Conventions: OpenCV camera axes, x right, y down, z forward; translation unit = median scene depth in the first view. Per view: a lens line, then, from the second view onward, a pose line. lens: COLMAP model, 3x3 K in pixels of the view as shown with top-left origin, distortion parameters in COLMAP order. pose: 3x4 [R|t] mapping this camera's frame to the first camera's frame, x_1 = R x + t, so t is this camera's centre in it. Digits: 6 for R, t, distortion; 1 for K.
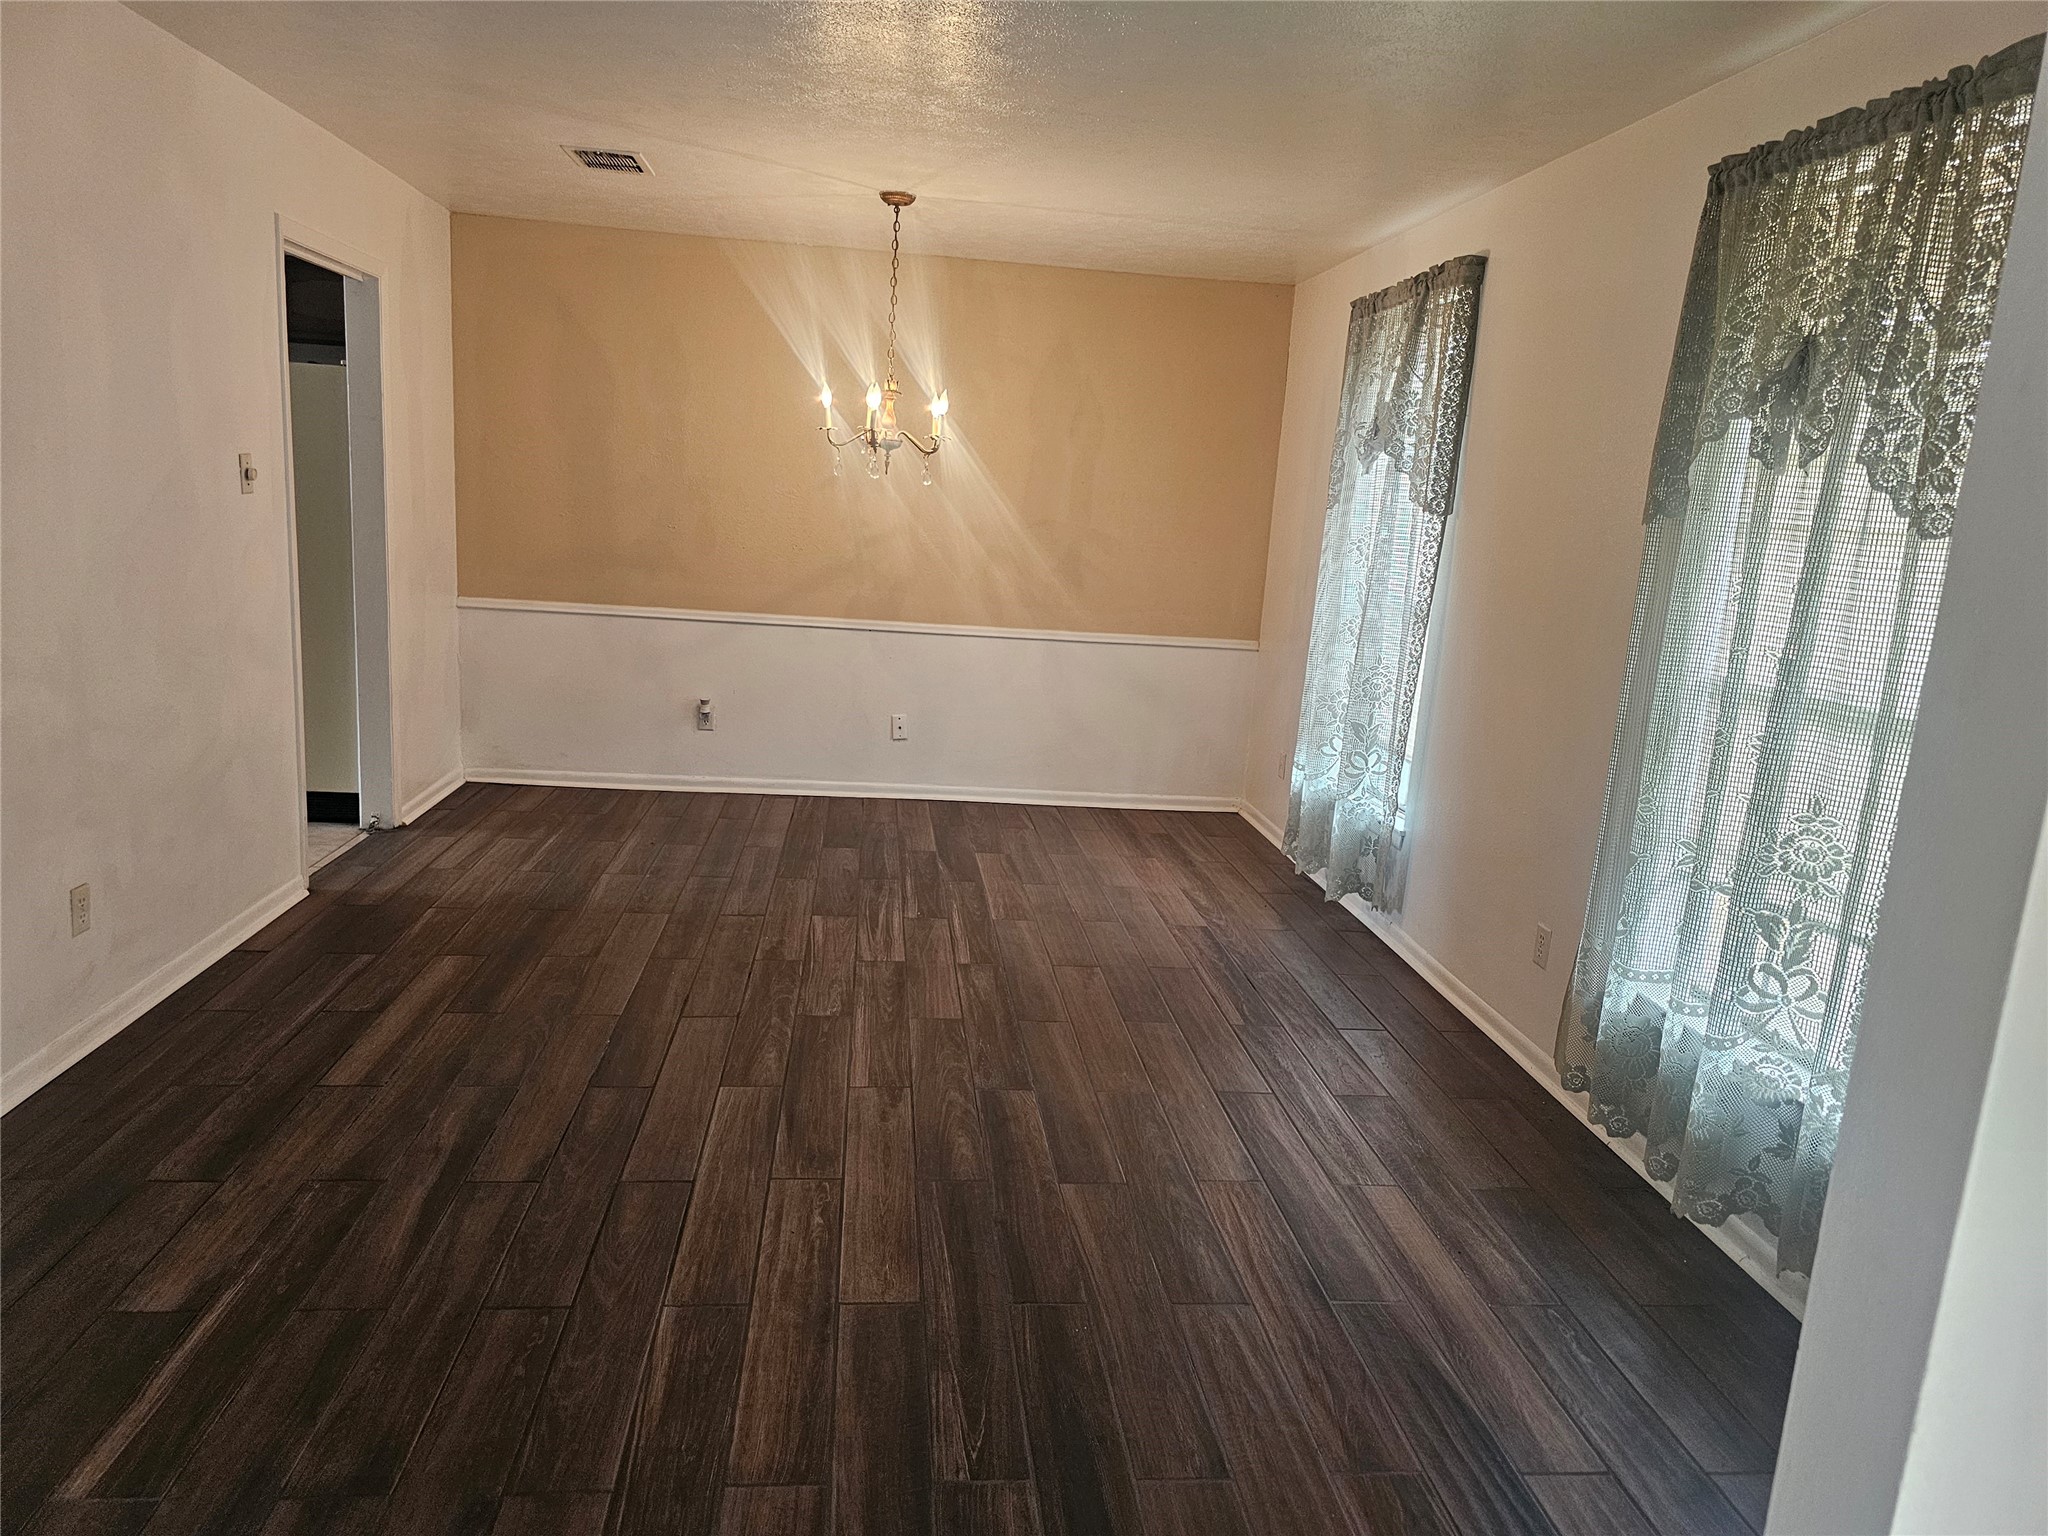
lens RADIAL K [[1376.2, 0, 1024.0], [0, 1376.2, 768.0], [0, 0, 1]] dist [0.078527, -0.071218]
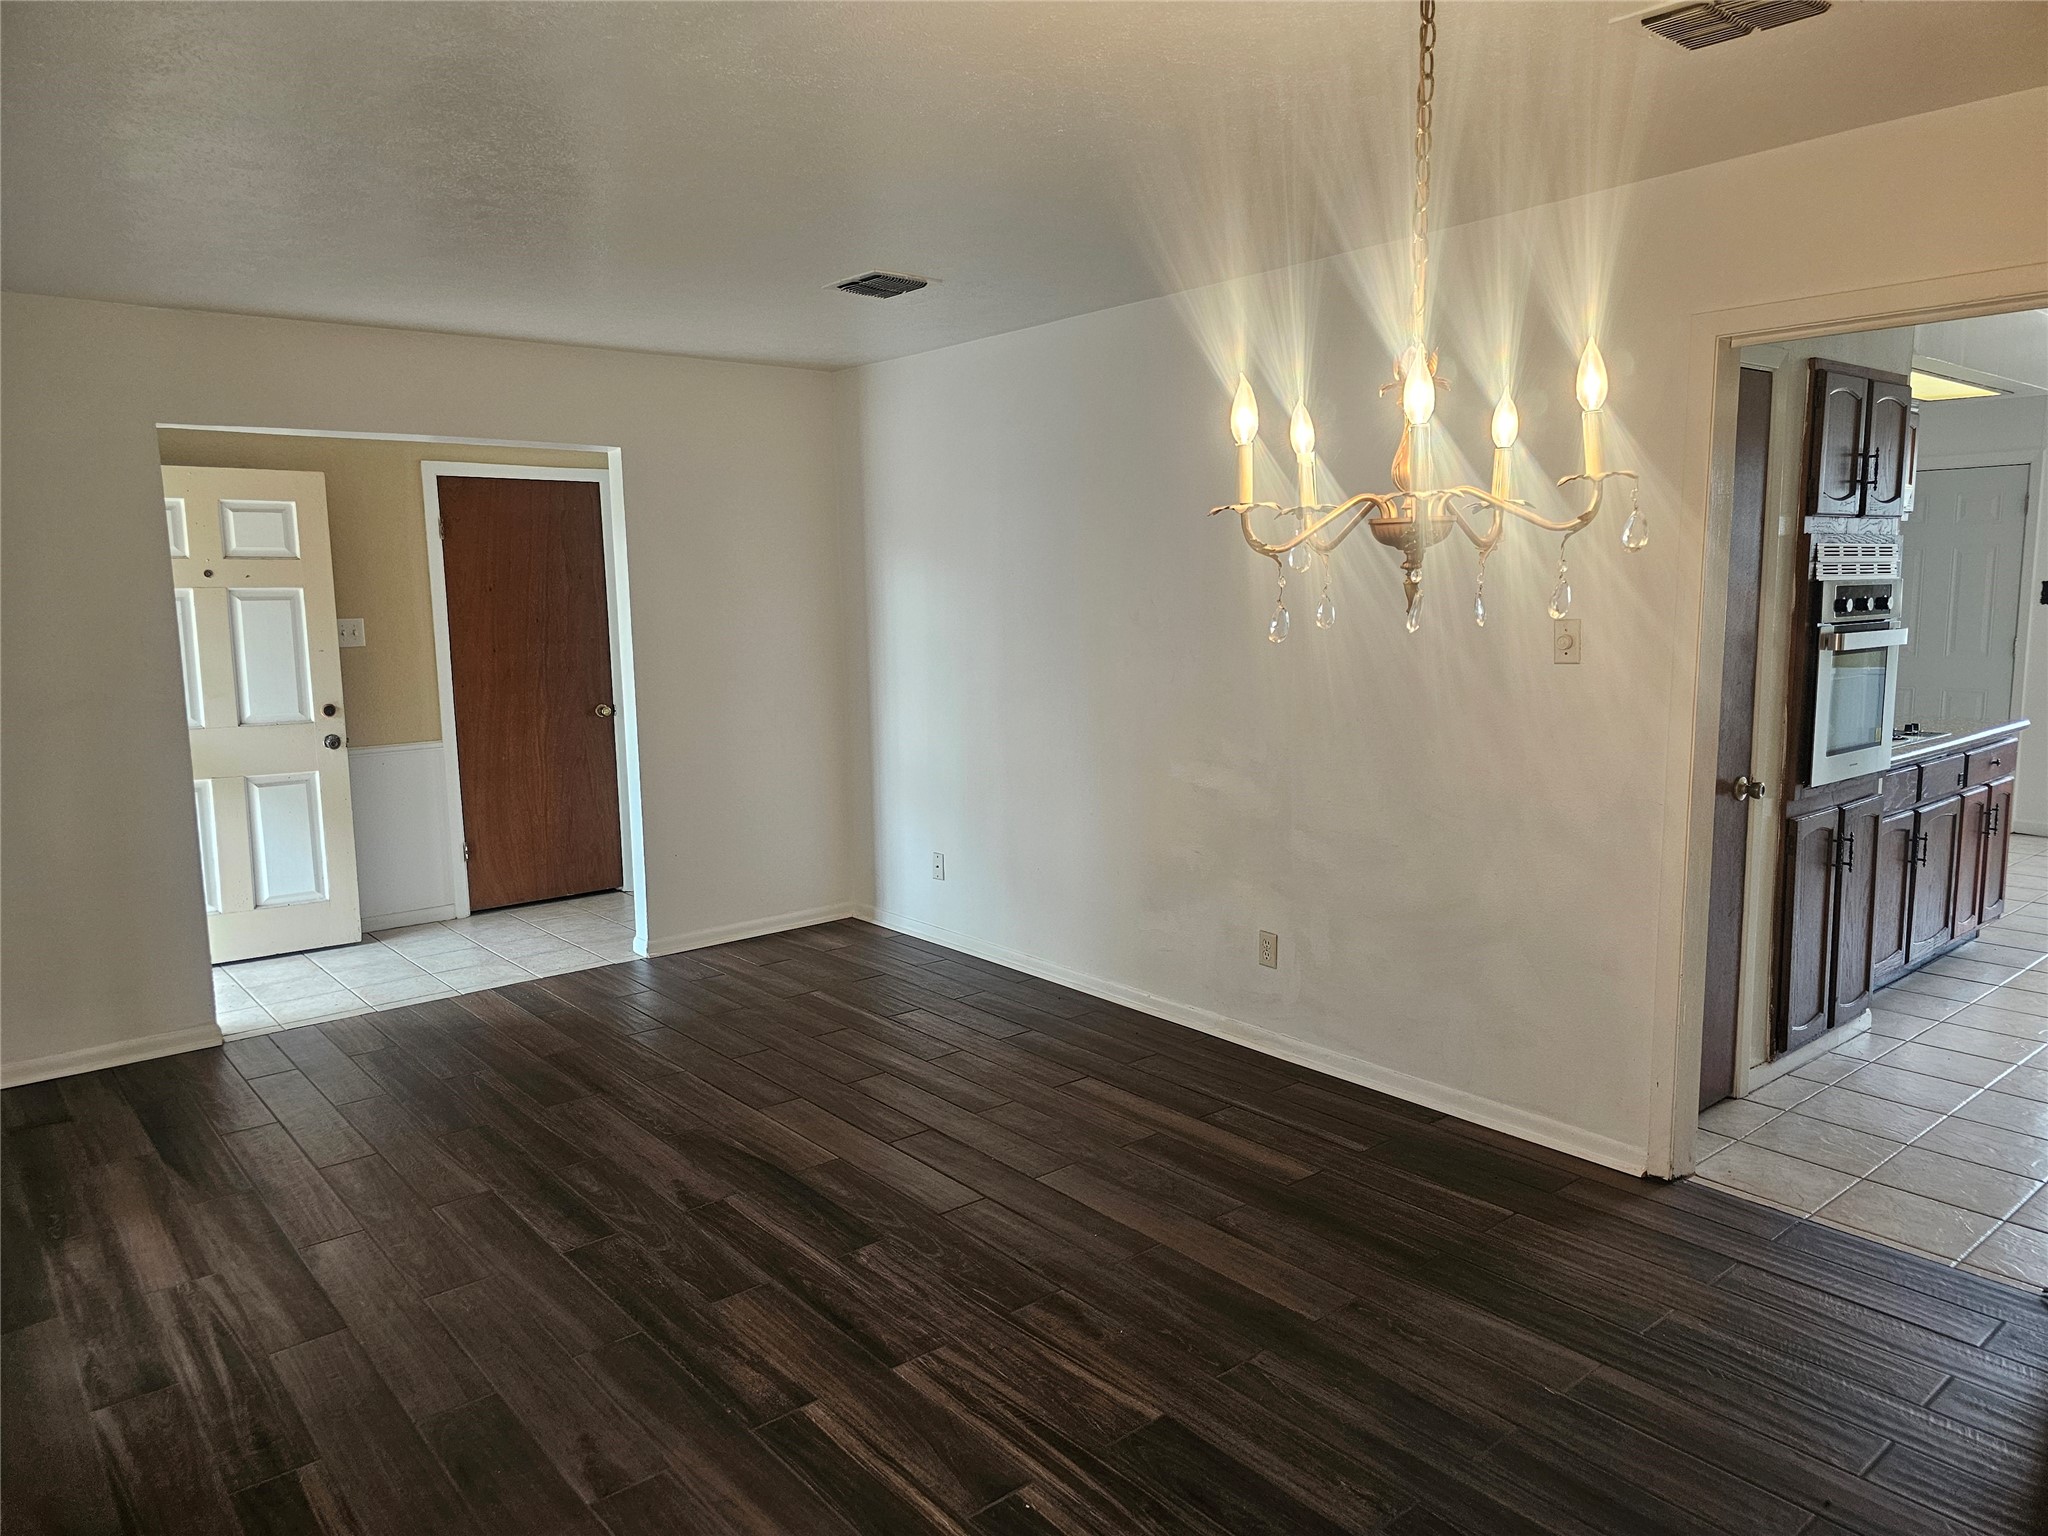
lens RADIAL K [[1380.1, 0, 994.9], [0, 1380.1, 787.3], [0, 0, 1]] dist [0.069124, -0.073993]
pose [[-0.837781, 0.036013, -0.544817, 0.210425], [-0.142972, 0.948538, 0.282551, -0.297398], [0.526955, 0.314610, -0.789519, 1.433676]]
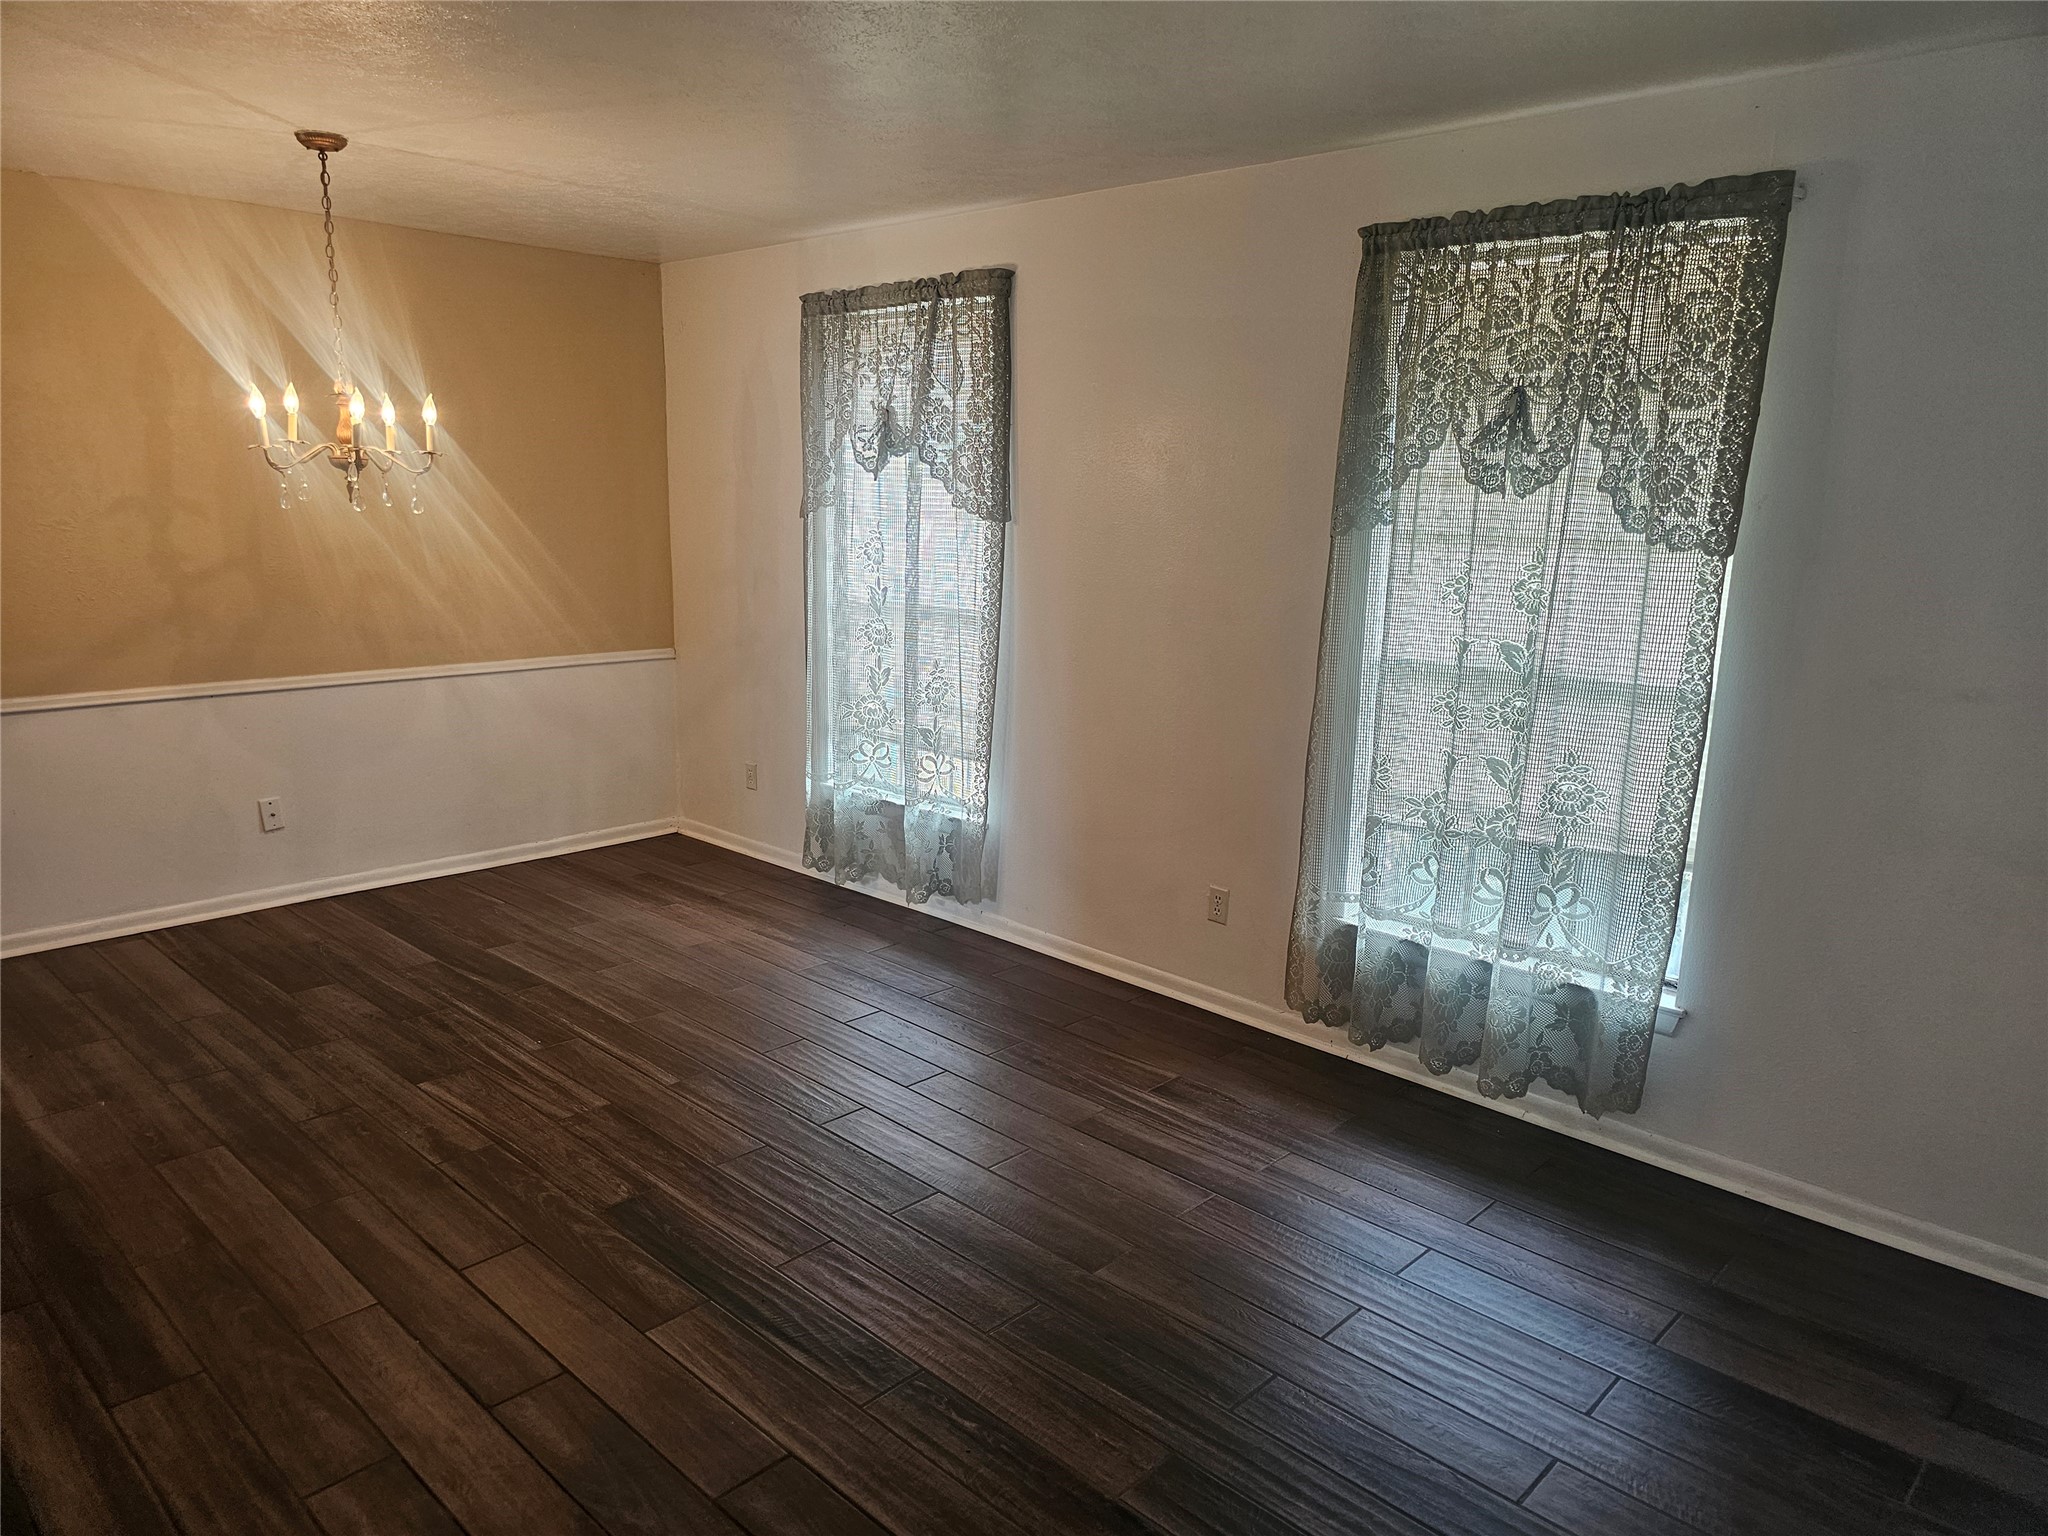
lens RADIAL K [[1380.1, 0, 994.9], [0, 1380.1, 787.3], [0, 0, 1]] dist [0.069124, -0.073993]
pose [[0.768913, -0.184201, 0.612244, -0.381950], [0.151796, 0.982813, 0.105052, -0.097747], [-0.621072, 0.012160, 0.783659, 0.198281]]
